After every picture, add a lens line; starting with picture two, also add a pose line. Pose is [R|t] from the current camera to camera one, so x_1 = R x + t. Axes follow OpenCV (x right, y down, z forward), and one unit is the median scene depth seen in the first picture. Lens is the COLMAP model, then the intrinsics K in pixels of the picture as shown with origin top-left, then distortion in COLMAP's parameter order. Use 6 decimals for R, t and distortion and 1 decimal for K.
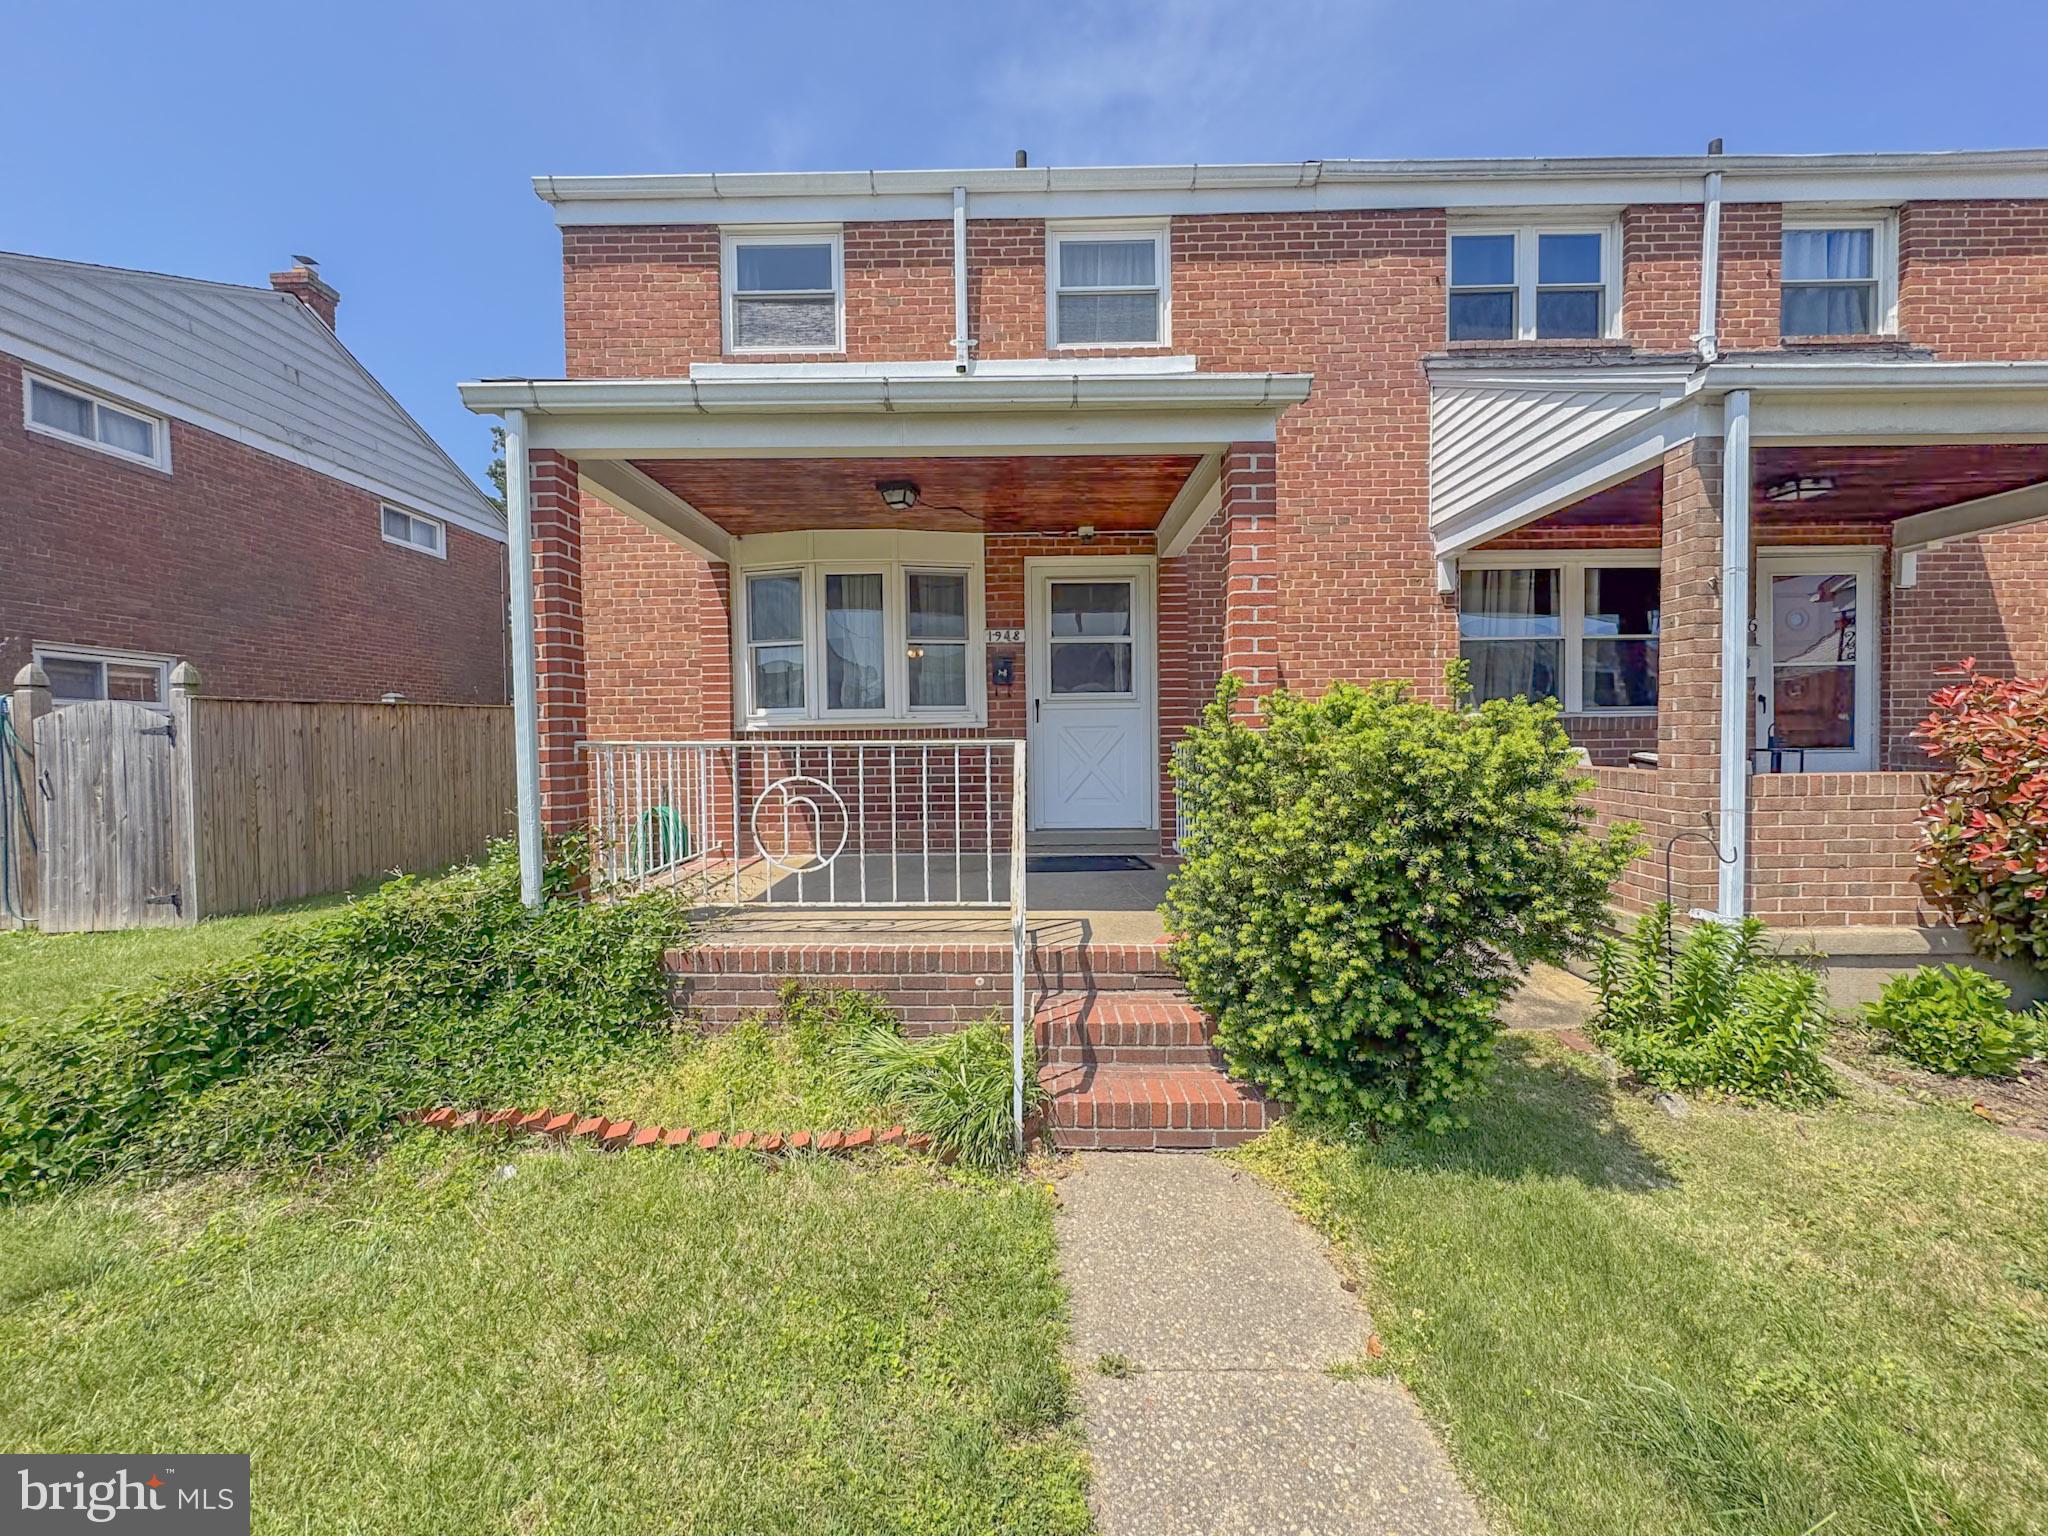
lens RADIAL K [[816.4, 0, 1023.9], [0, 816.4, 767.0], [0, 0, 1]] dist [-0.002521, 0.000219]
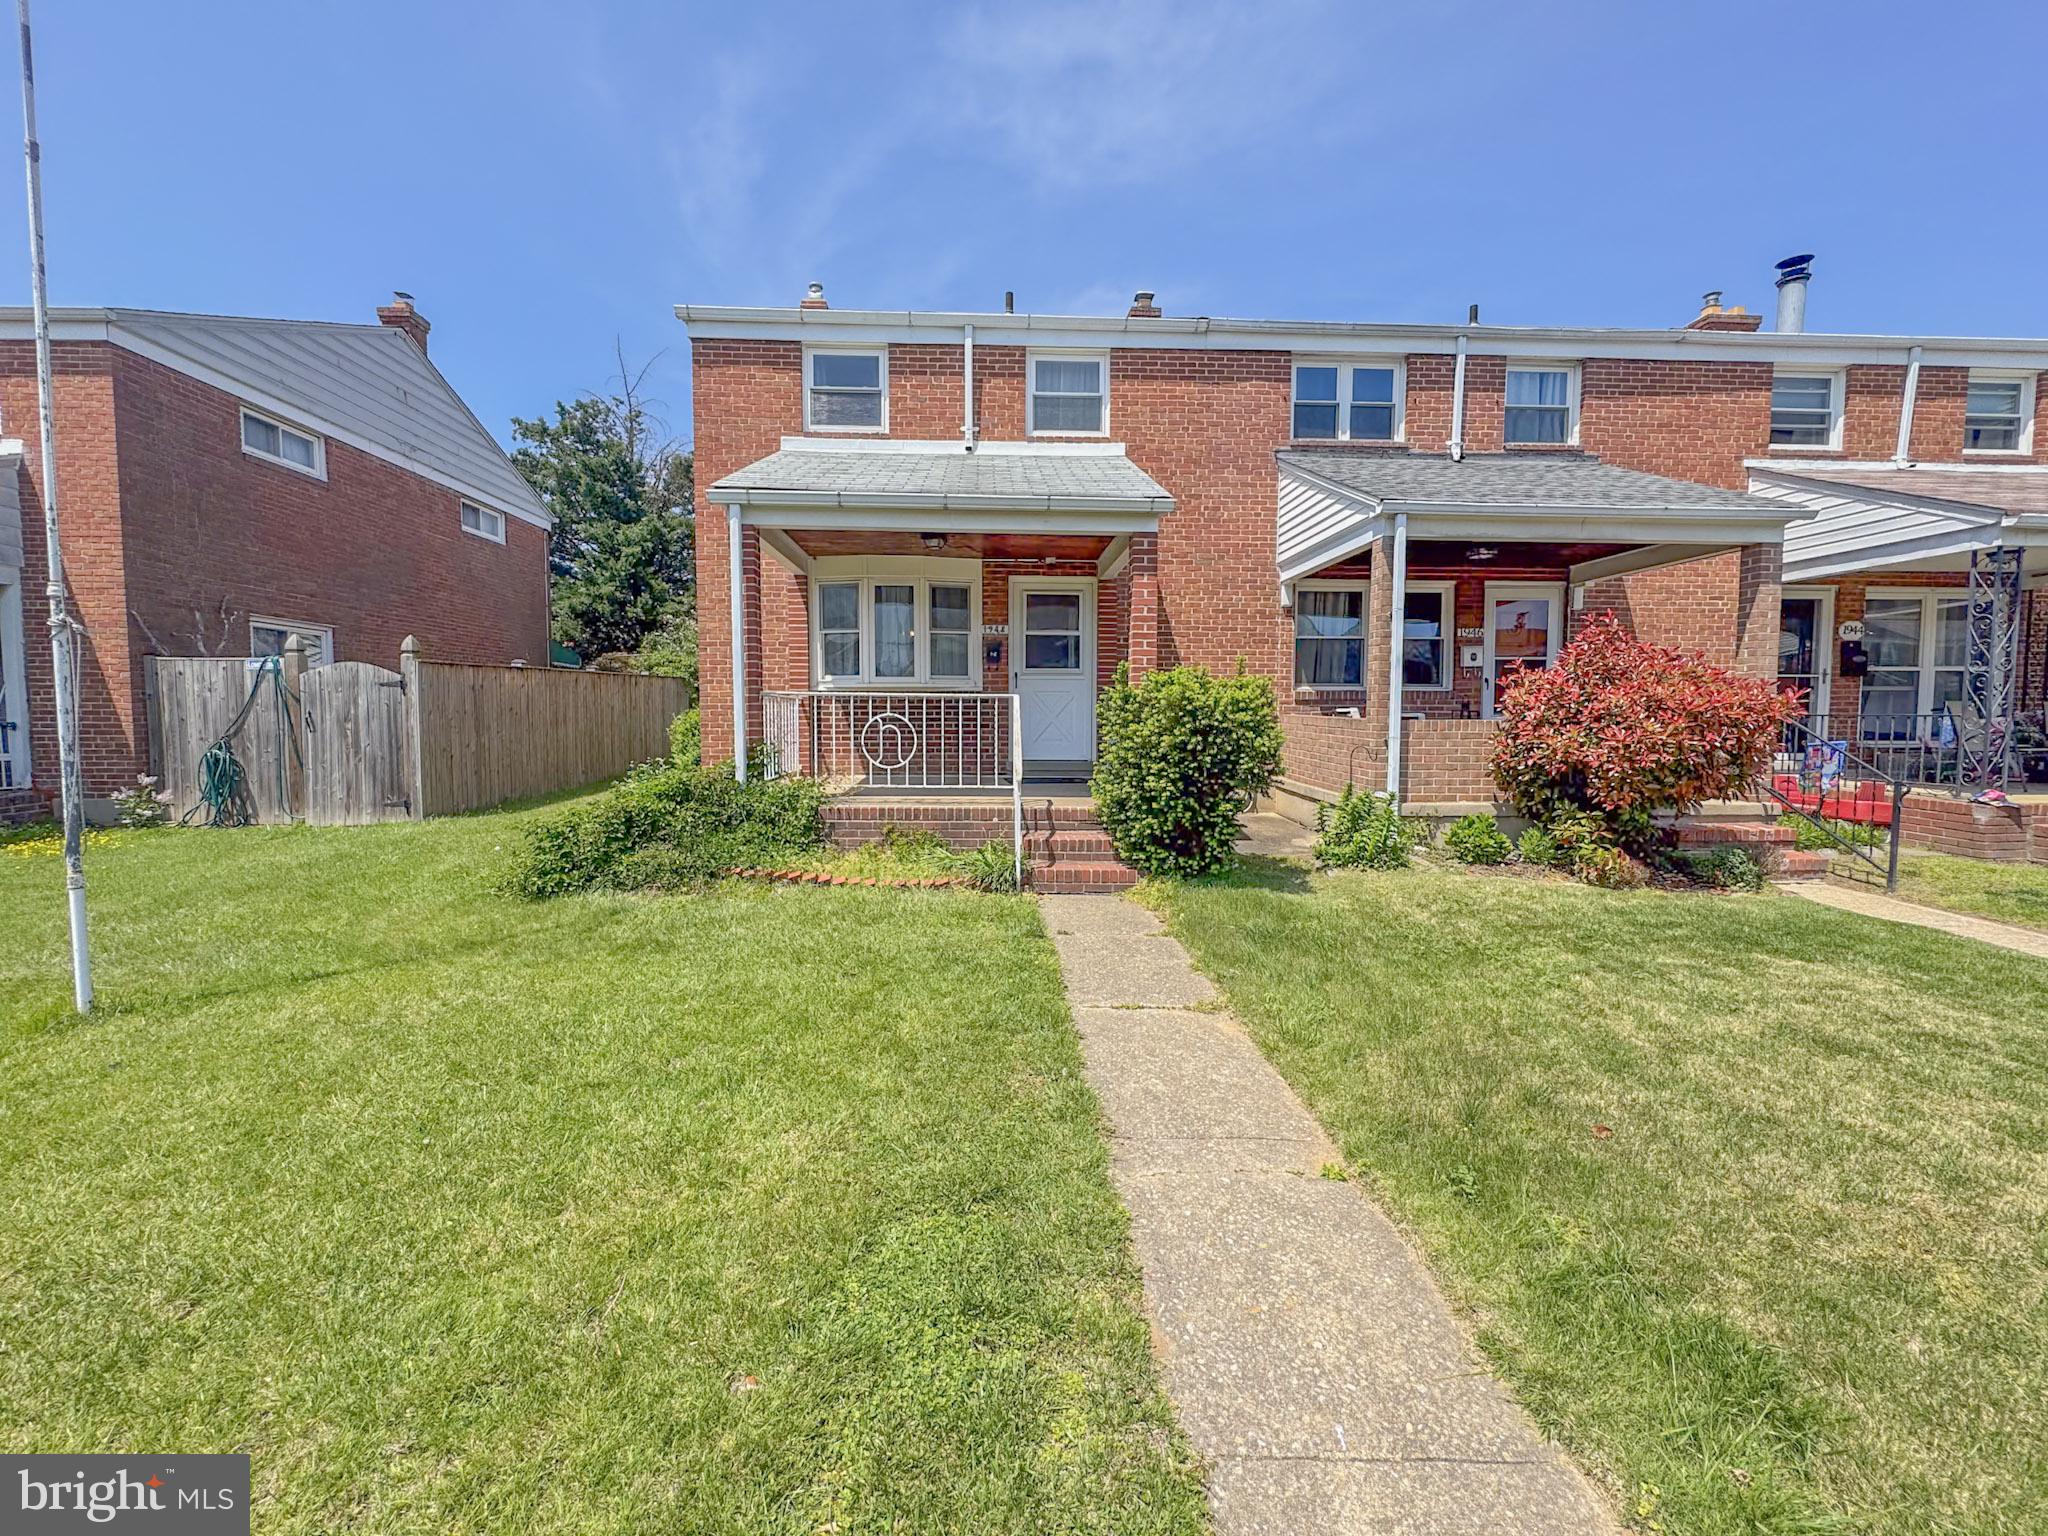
lens RADIAL K [[816.4, 0, 1023.9], [0, 816.4, 767.0], [0, 0, 1]] dist [-0.002521, 0.000219]
pose [[0.998344, 0.010895, 0.056482, -0.052925], [-0.012659, 0.999440, 0.030962, 0.043972], [-0.056113, -0.031626, 0.997923, -0.498212]]
